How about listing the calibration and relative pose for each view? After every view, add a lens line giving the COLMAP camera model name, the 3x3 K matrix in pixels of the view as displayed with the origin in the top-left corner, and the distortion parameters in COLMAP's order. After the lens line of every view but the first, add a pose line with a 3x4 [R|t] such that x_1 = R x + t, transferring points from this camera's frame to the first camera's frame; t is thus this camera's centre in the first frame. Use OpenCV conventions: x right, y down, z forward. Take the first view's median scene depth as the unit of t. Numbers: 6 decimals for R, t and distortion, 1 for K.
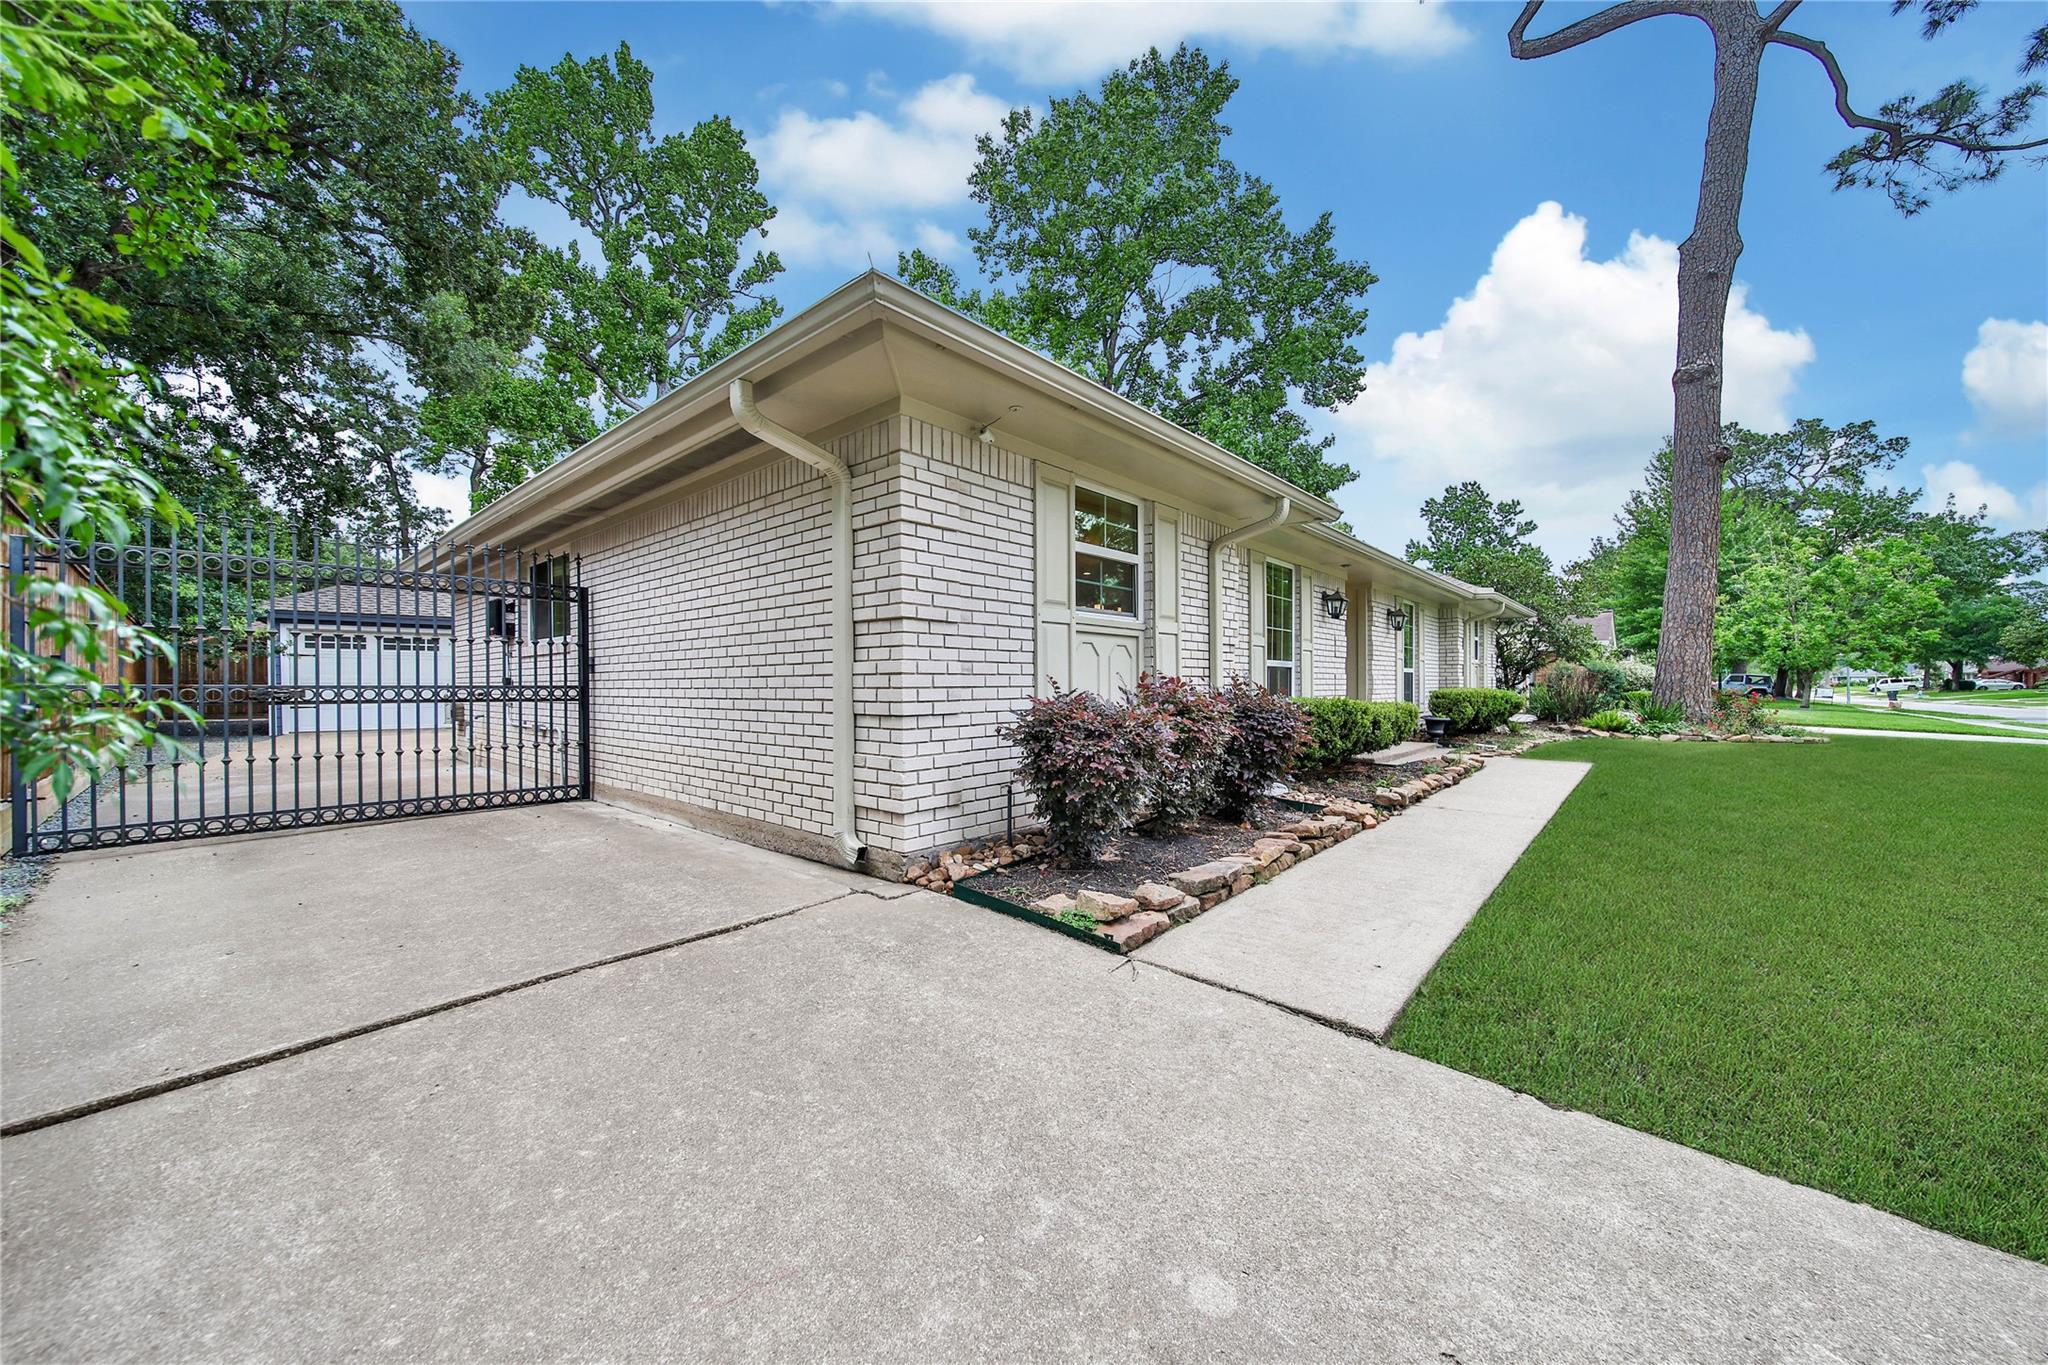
lens RADIAL K [[735.6, 0, 1021.3], [0, 735.6, 679.7], [0, 0, 1]] dist [-0.000575, -0.000719]
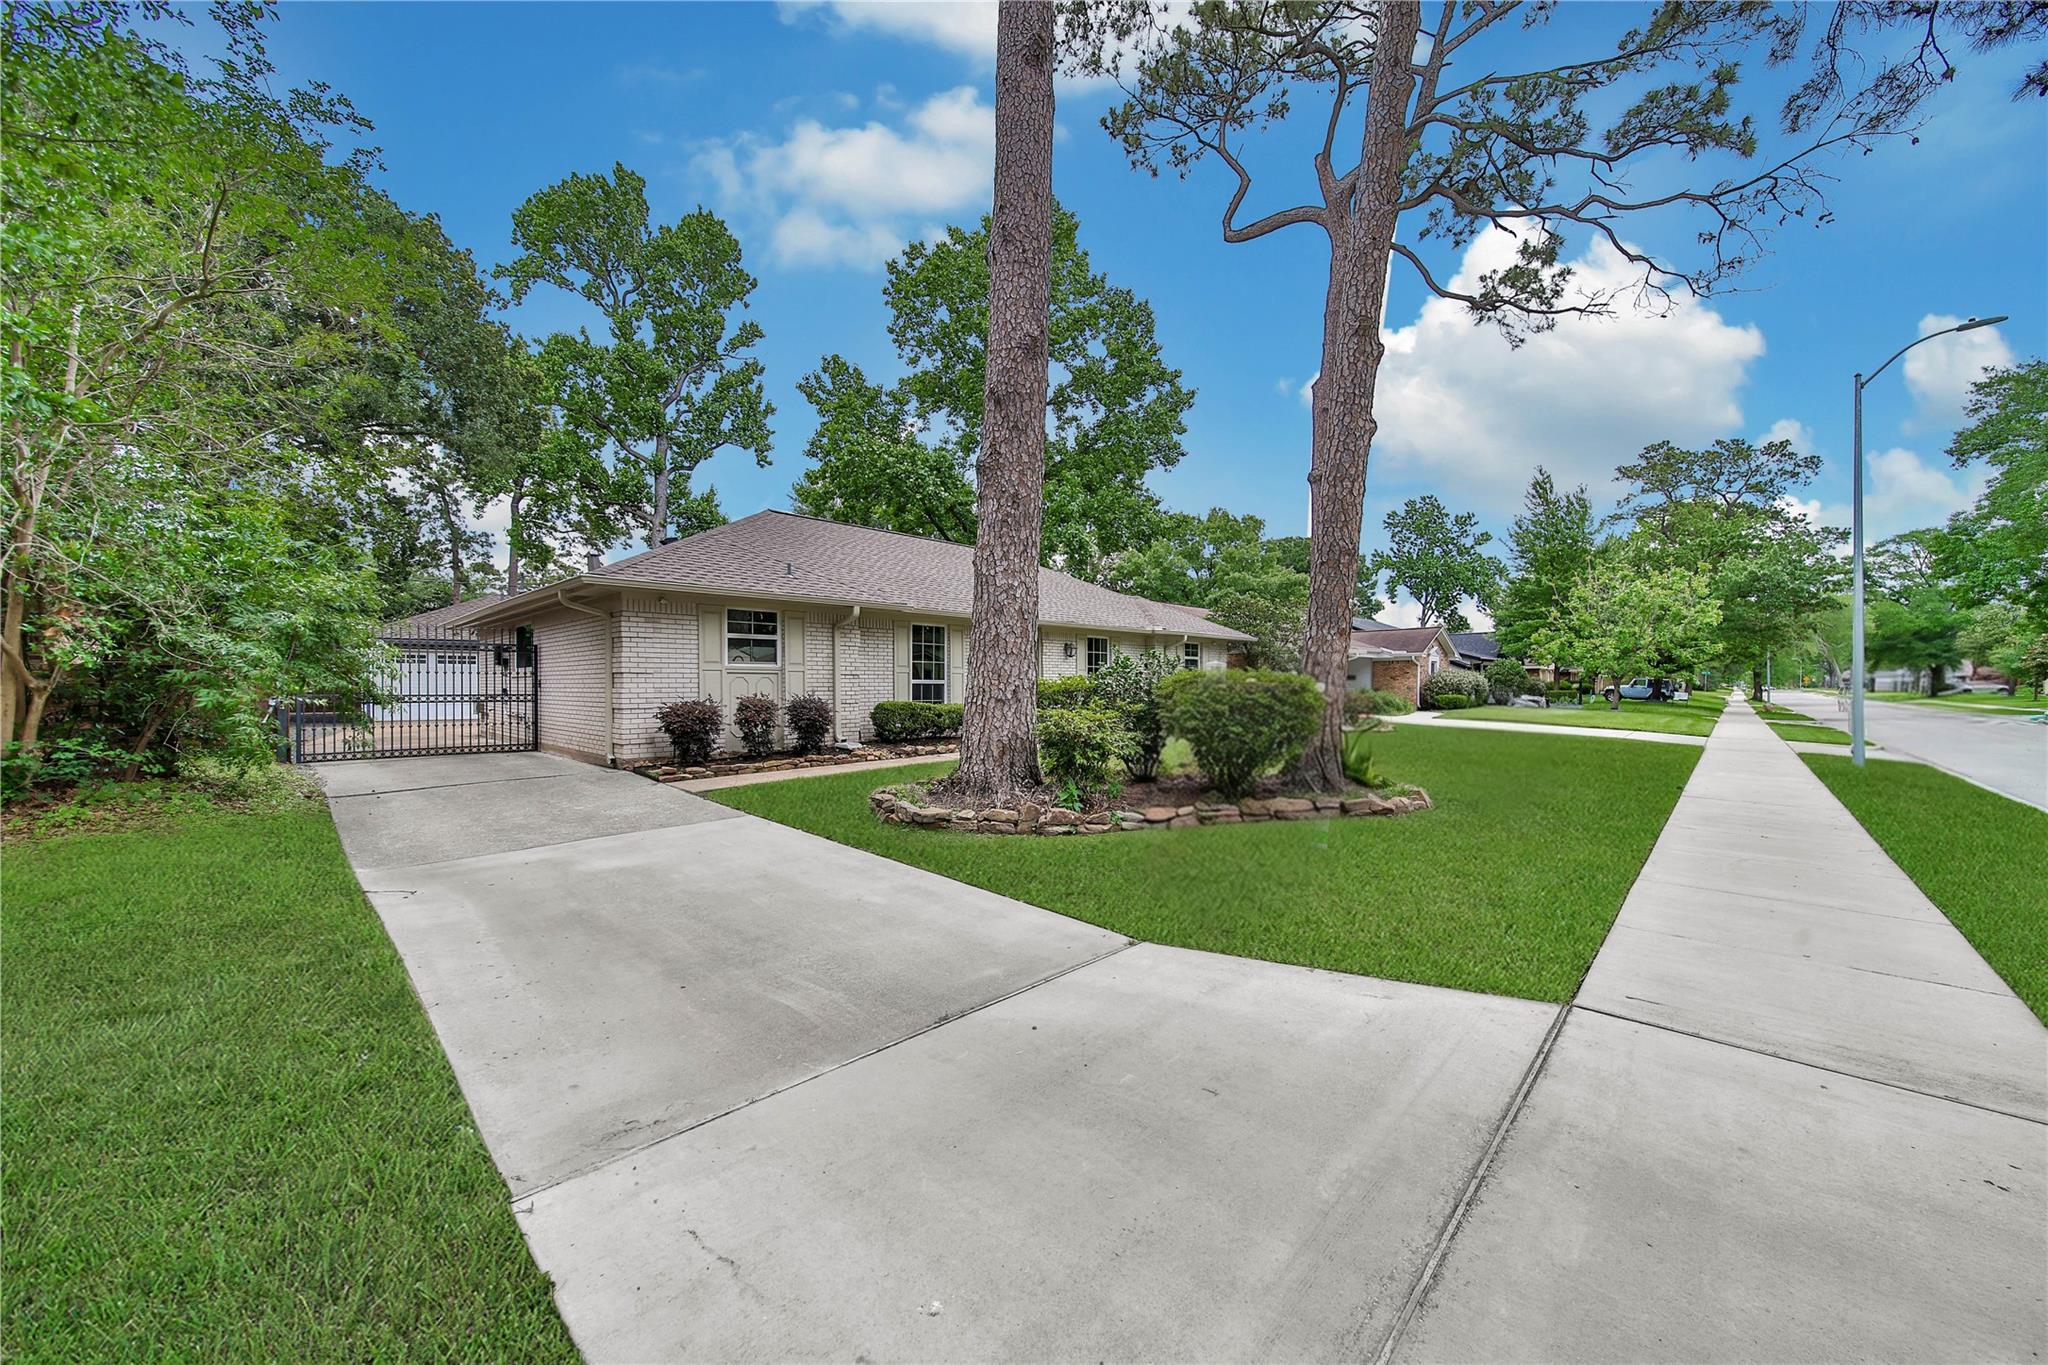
lens RADIAL K [[735.6, 0, 1025.9], [0, 735.6, 685.7], [0, 0, 1]] dist [-0.000575, -0.000719]
pose [[0.999157, 0.003246, -0.040919, 0.163199], [-0.002829, 0.999943, 0.010259, -0.007810], [0.040950, -0.010134, 0.999110, -0.188369]]
